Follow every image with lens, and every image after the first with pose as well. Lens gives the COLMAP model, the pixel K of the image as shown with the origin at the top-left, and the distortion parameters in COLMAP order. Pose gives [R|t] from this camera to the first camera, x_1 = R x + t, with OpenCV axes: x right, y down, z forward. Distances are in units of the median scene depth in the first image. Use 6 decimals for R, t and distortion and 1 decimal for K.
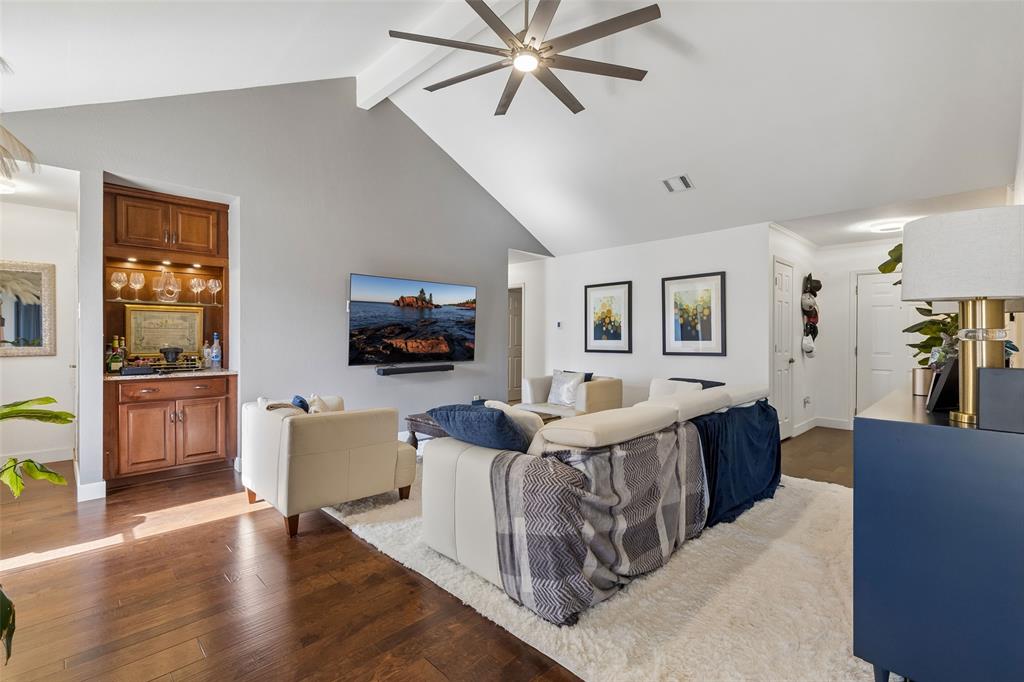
lens RADIAL K [[463.9, 0, 516.3], [0, 463.9, 340.2], [0, 0, 1]] dist [0.003065, 0.000335]
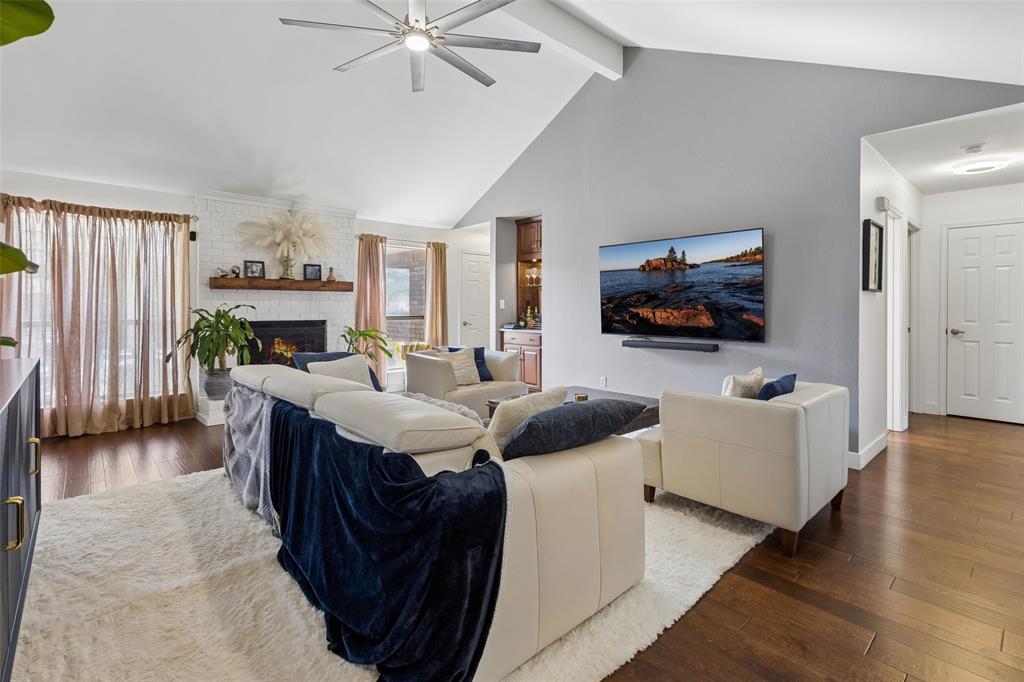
lens RADIAL K [[473.1, 0, 515.6], [0, 473.1, 307.5], [0, 0, 1]] dist [0.005378, 0.000333]
pose [[-0.034650, 0.003483, -0.999393, 0.650209], [-0.009318, 0.999949, 0.003808, -0.004558], [0.999356, 0.009444, -0.034616, 0.763191]]
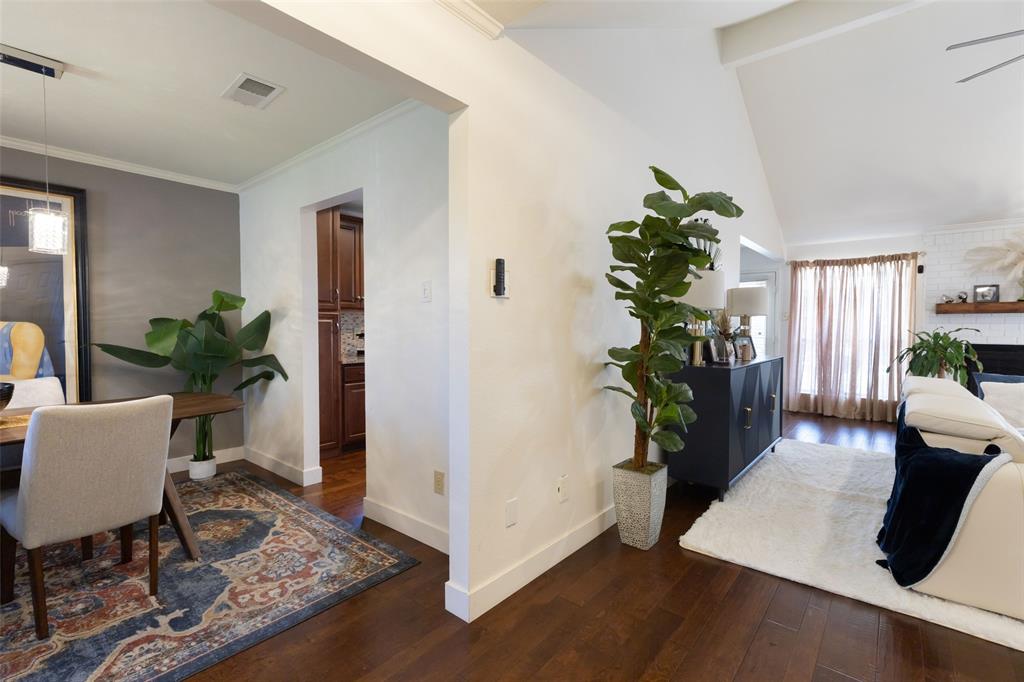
lens RADIAL K [[463.9, 0, 516.3], [0, 463.9, 340.2], [0, 0, 1]] dist [0.003065, 0.000335]
pose [[-0.994828, -0.002379, -0.101541, 0.776133], [-0.006339, 0.999231, 0.038694, -0.008143], [0.101371, 0.039138, -0.994079, 1.078852]]
